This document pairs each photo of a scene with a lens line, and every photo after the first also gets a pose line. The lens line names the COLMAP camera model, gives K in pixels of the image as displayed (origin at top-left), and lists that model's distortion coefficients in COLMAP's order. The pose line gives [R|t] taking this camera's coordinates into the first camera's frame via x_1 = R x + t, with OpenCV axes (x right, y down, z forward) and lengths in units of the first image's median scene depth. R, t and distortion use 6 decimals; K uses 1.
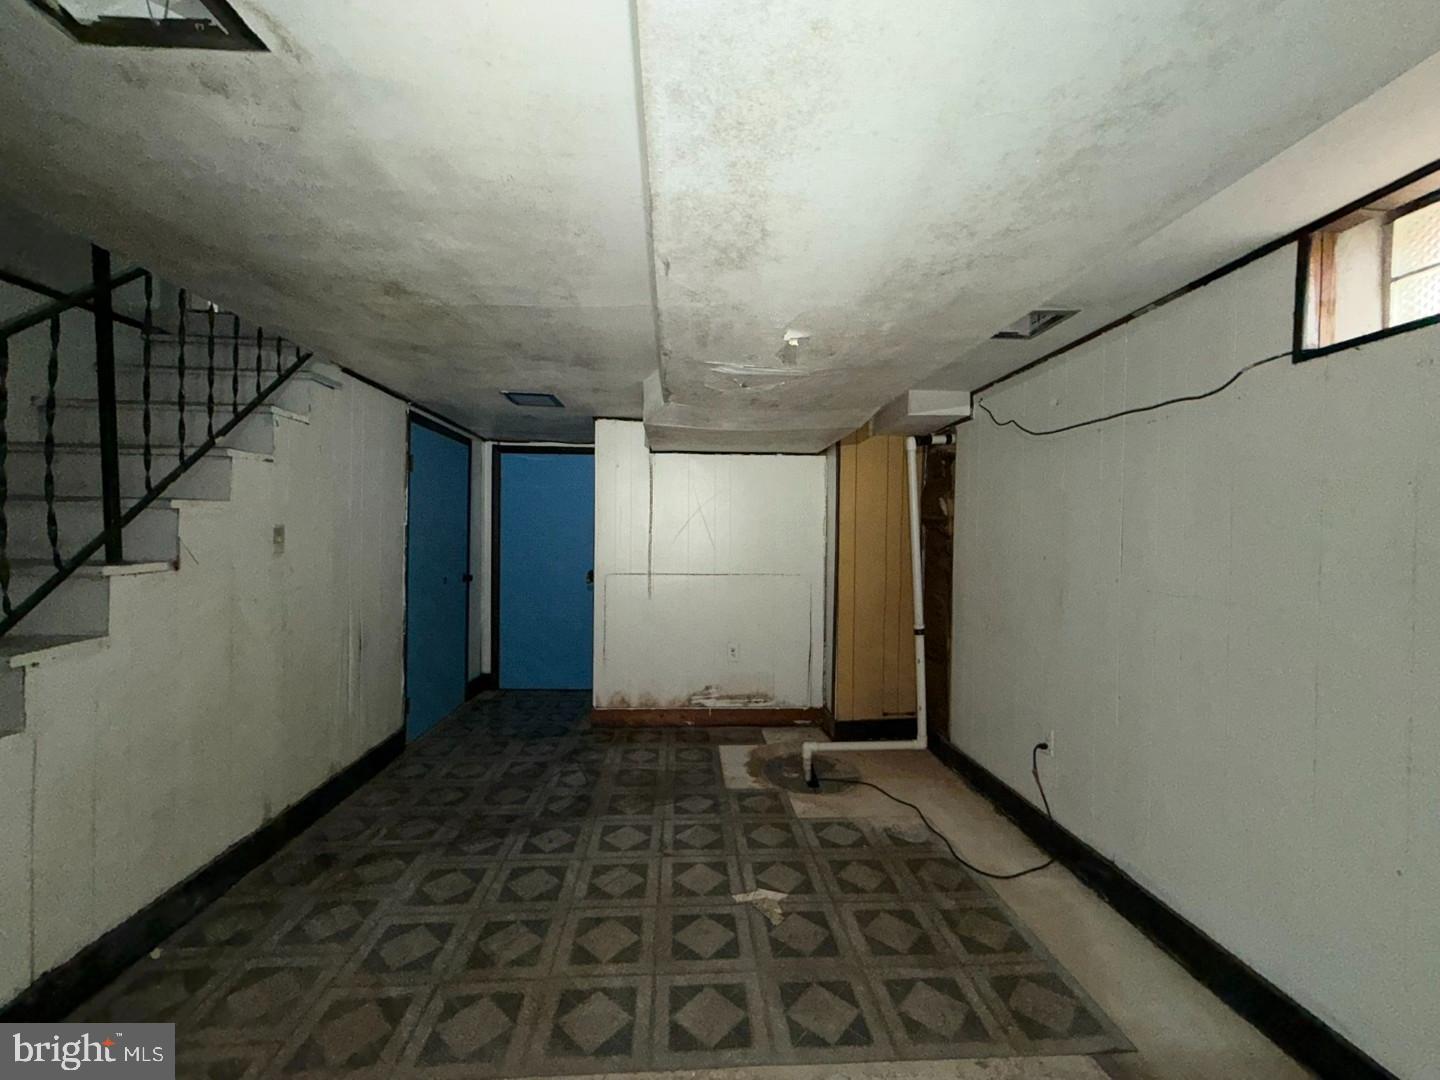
lens RADIAL K [[571.9, 0, 714.1], [0, 571.9, 543.3], [0, 0, 1]] dist [-0.000639, 0.000197]
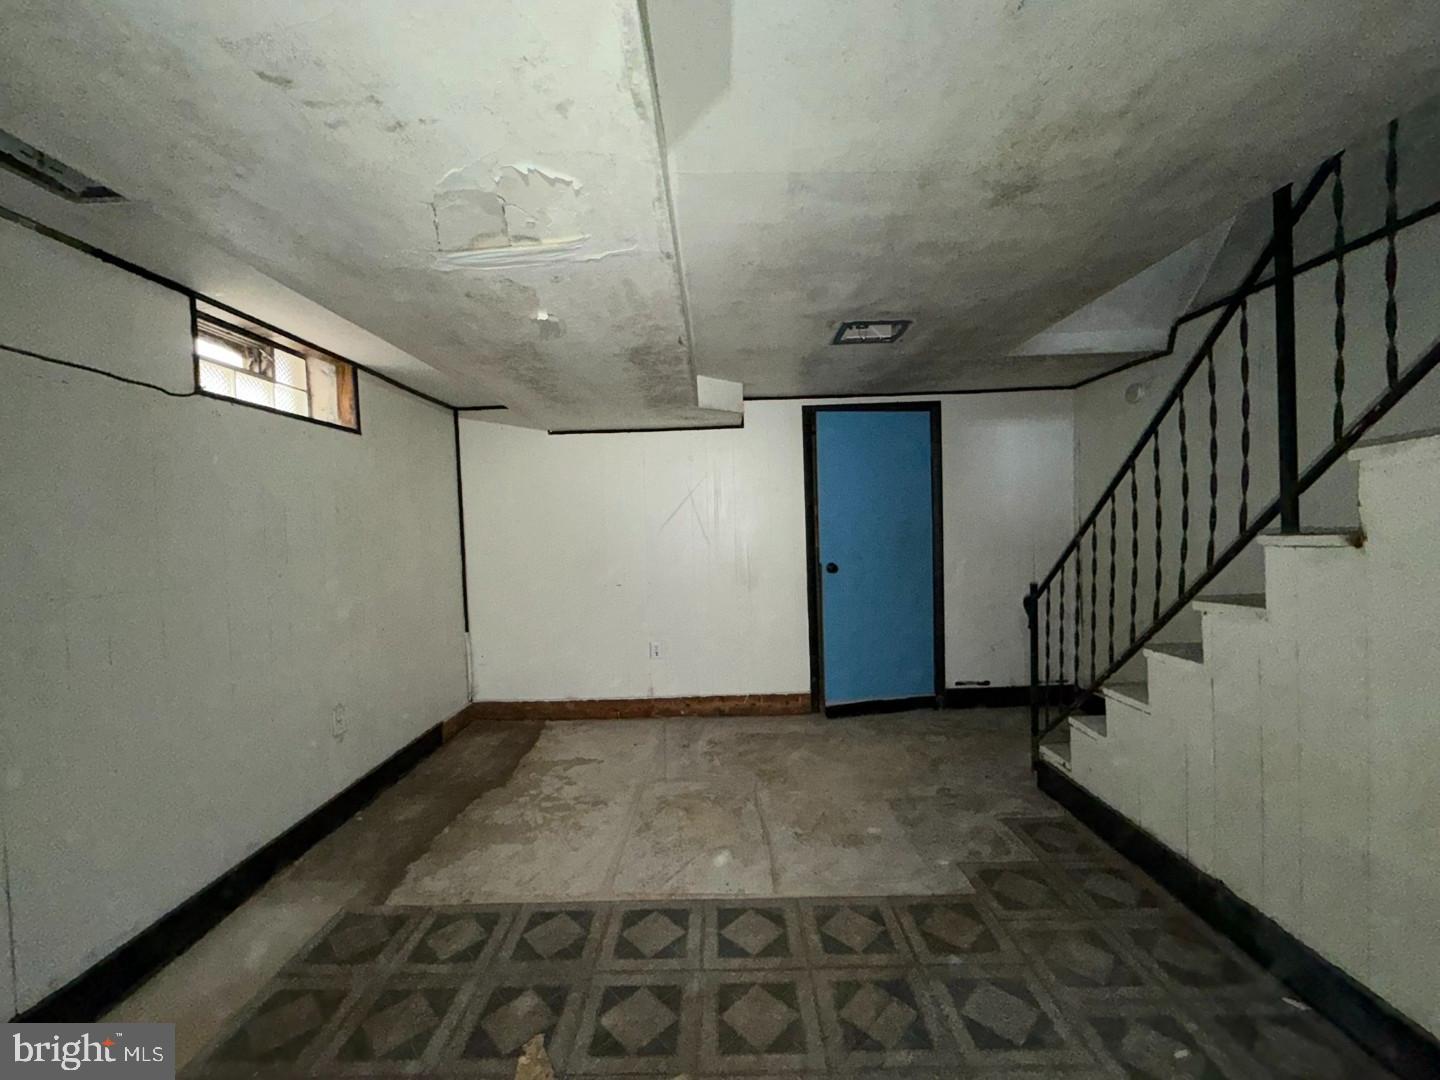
lens RADIAL K [[571.9, 0, 722.7], [0, 571.9, 542.2], [0, 0, 1]] dist [-0.000639, 0.000197]
pose [[-0.997943, 0.017764, 0.061598, -0.214949], [0.020276, 0.998978, 0.040404, -0.005790], [-0.060818, 0.041570, -0.997283, 1.950010]]
